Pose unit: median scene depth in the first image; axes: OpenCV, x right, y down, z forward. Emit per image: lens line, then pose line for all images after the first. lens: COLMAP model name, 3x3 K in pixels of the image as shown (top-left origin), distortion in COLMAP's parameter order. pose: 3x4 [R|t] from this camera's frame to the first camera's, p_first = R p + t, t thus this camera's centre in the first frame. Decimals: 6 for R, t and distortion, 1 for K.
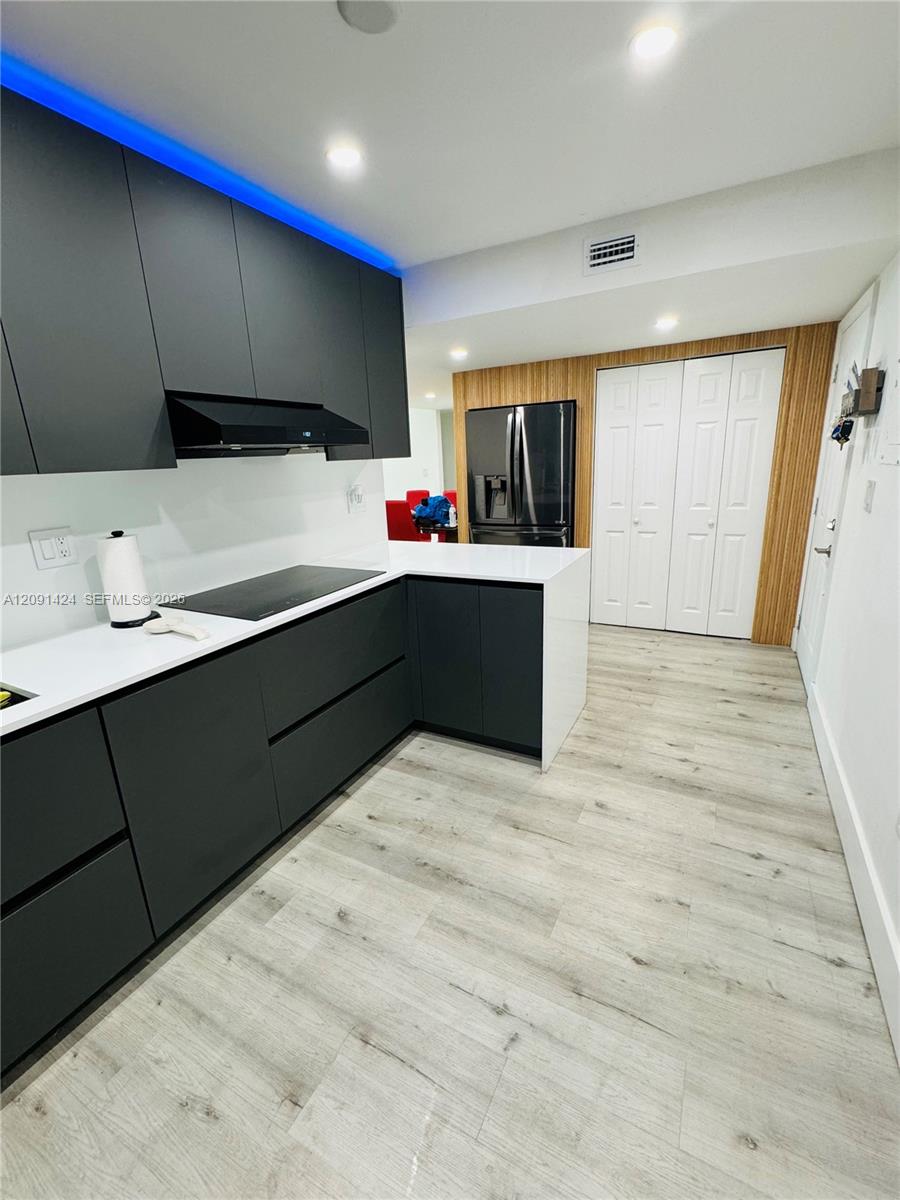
lens RADIAL K [[516.7, 0, 448.6], [0, 516.7, 599.4], [0, 0, 1]] dist [0.000700, -0.000233]
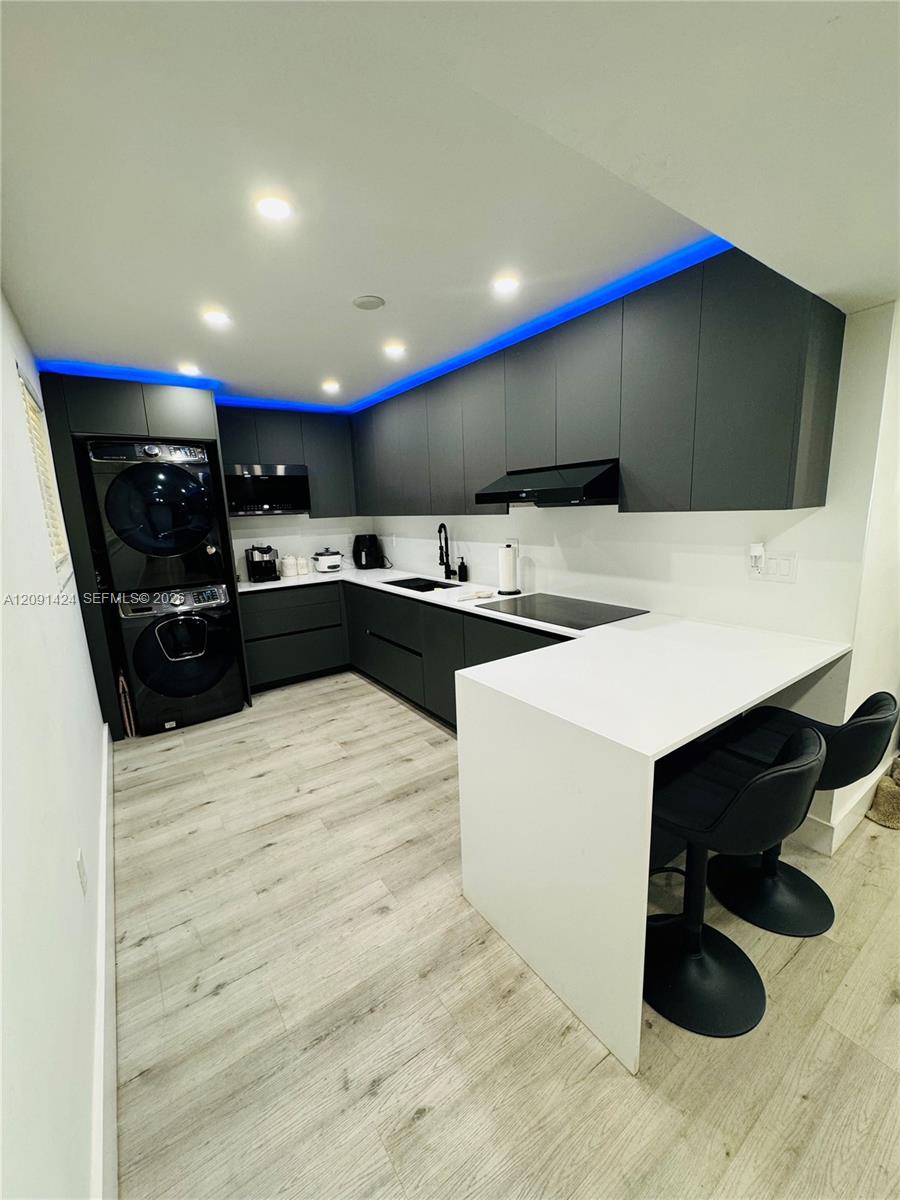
lens RADIAL K [[478.6, 0, 448.2], [0, 478.6, 598.9], [0, 0, 1]] dist [-0.001697, 0.000016]
pose [[-0.450315, 0.220309, -0.865263, 0.898640], [-0.188658, 0.923724, 0.333379, -0.427239], [0.872711, 0.313364, -0.374404, 1.319720]]
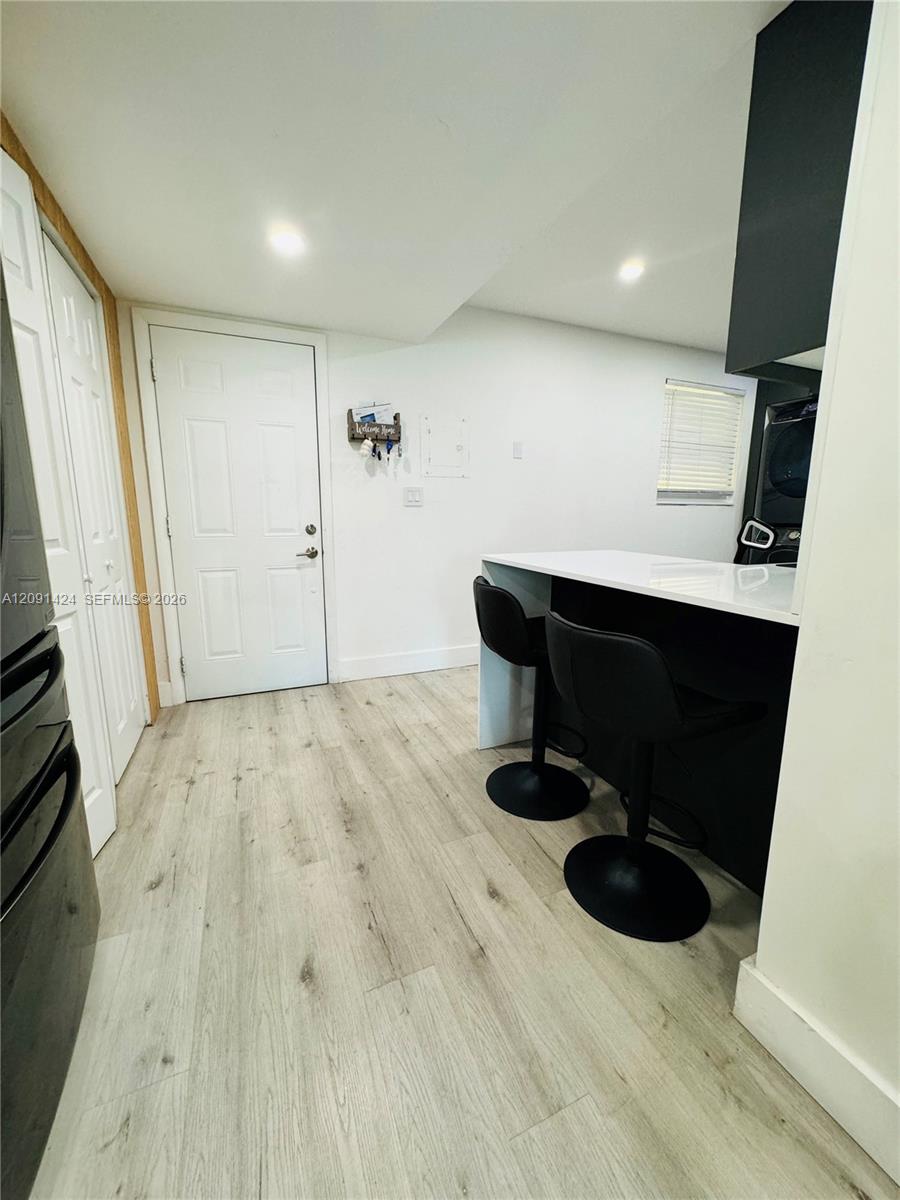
lens RADIAL K [[478.6, 0, 453.7], [0, 478.6, 600.2], [0, 0, 1]] dist [-0.001697, 0.000016]
pose [[-0.780305, -0.075690, 0.620802, -0.227319], [0.197245, 0.912202, 0.359141, -0.424336], [-0.593480, 0.402689, -0.696866, 2.160436]]
